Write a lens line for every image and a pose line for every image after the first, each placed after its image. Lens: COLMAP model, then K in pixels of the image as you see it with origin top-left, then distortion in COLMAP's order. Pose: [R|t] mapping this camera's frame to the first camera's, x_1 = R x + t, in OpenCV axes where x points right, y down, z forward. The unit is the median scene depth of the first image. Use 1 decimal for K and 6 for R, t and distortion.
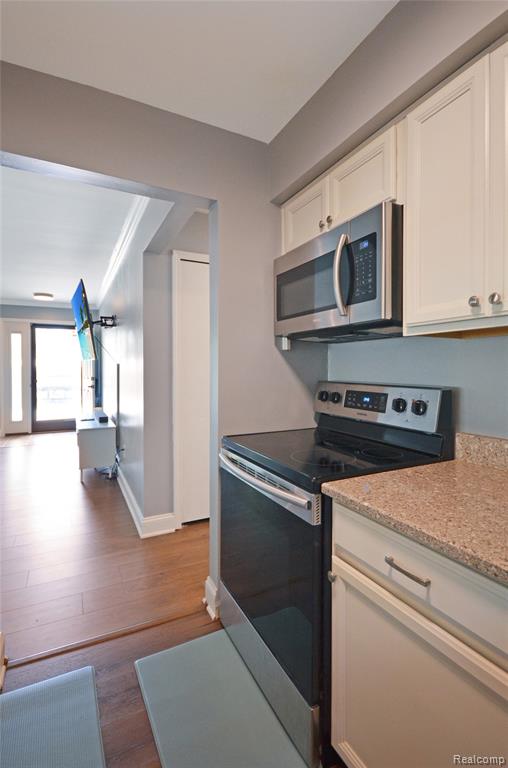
lens RADIAL K [[367.0, 0, 253.7], [0, 367.0, 372.5], [0, 0, 1]] dist [0.000467, 0.000043]
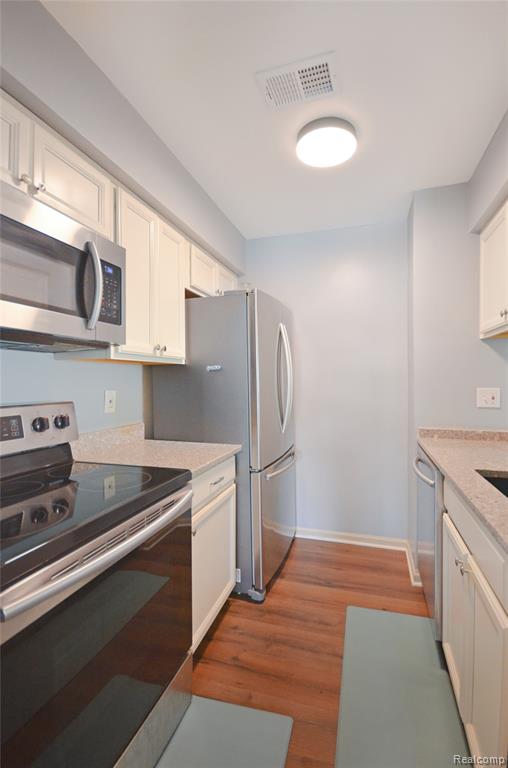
lens RADIAL K [[354.1, 0, 254.0], [0, 354.1, 384.0], [0, 0, 1]] dist [0.032670, -0.008948]
pose [[-0.713735, -0.007179, 0.700379, -0.728507], [0.009310, 0.999762, 0.019736, -0.032678], [-0.700354, 0.020607, -0.713498, 1.449000]]
